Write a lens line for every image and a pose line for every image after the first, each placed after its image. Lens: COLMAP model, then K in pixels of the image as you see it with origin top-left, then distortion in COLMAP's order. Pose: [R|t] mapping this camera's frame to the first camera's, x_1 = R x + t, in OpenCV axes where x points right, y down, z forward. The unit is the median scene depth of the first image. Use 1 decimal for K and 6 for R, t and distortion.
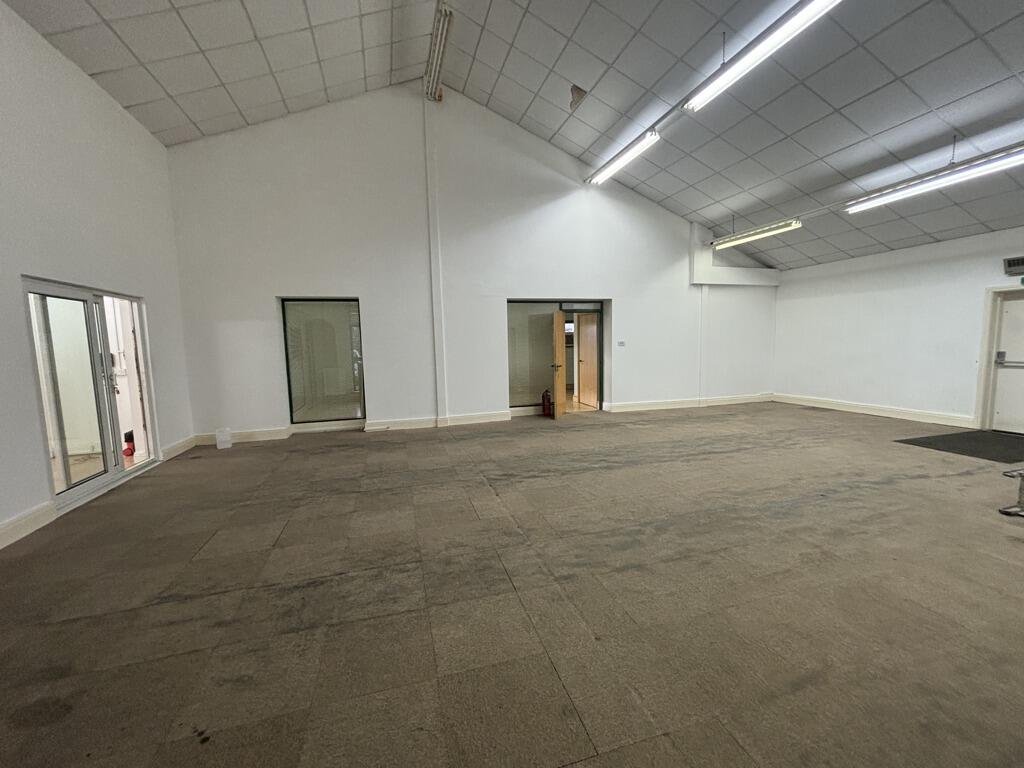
lens RADIAL K [[410.1, 0, 512.0], [0, 410.1, 384.0], [0, 0, 1]] dist [0.001743, -0.000206]
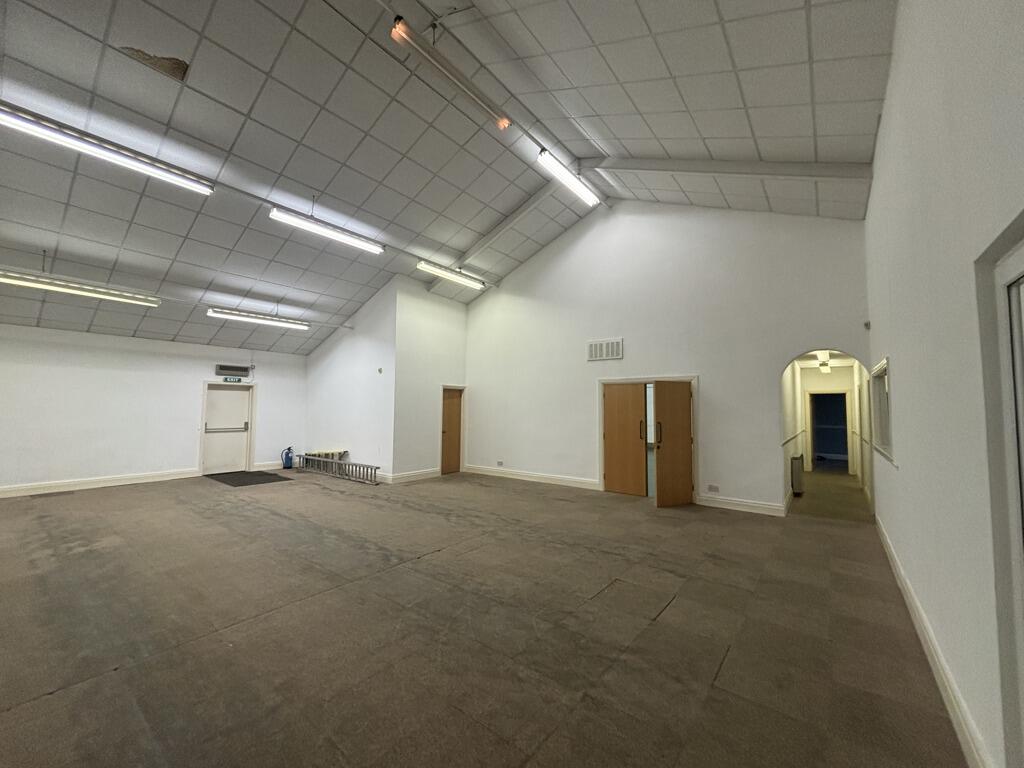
lens RADIAL K [[410.1, 0, 512.0], [0, 410.1, 384.0], [0, 0, 1]] dist [0.001743, -0.000206]
pose [[-0.582553, 0.063695, 0.810293, -0.932980], [0.089224, 0.995911, -0.014139, -0.126808], [-0.807881, 0.064061, -0.585854, 1.256888]]
